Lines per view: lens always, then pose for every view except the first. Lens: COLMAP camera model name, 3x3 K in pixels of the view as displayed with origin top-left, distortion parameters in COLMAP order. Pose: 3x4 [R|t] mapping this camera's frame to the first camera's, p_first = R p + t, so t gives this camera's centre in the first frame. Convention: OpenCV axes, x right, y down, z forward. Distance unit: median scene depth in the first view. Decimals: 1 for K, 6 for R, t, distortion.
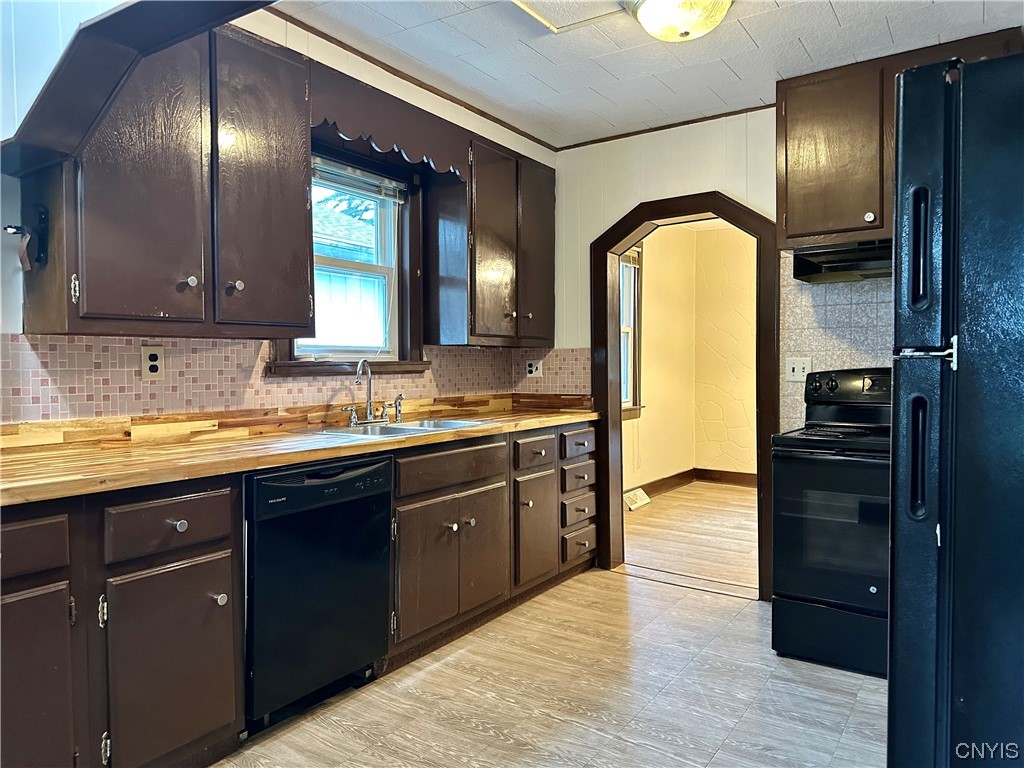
lens RADIAL K [[737.8, 0, 512.0], [0, 737.8, 384.0], [0, 0, 1]] dist [0.169397, -0.334140]
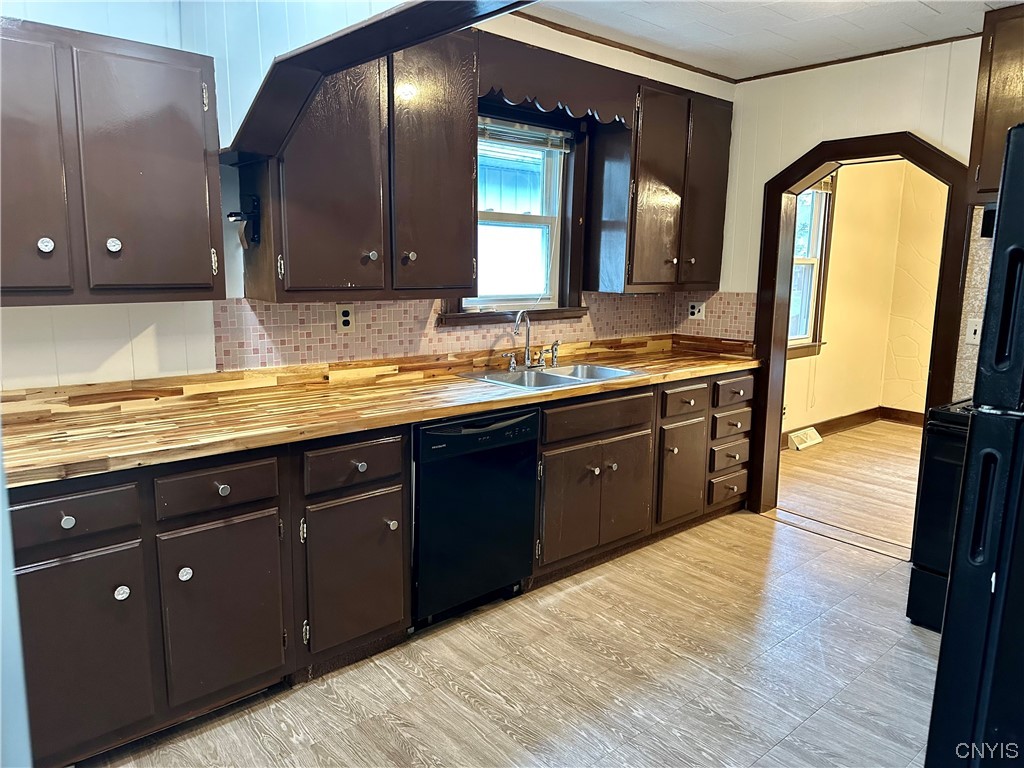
lens RADIAL K [[746.9, 0, 512.0], [0, 746.9, 384.0], [0, 0, 1]] dist [0.146491, -0.261112]
pose [[0.965865, 0.063048, -0.251256, 0.070062], [-0.025175, 0.988184, 0.151190, -0.096265], [0.257819, -0.139704, 0.956040, -0.069888]]
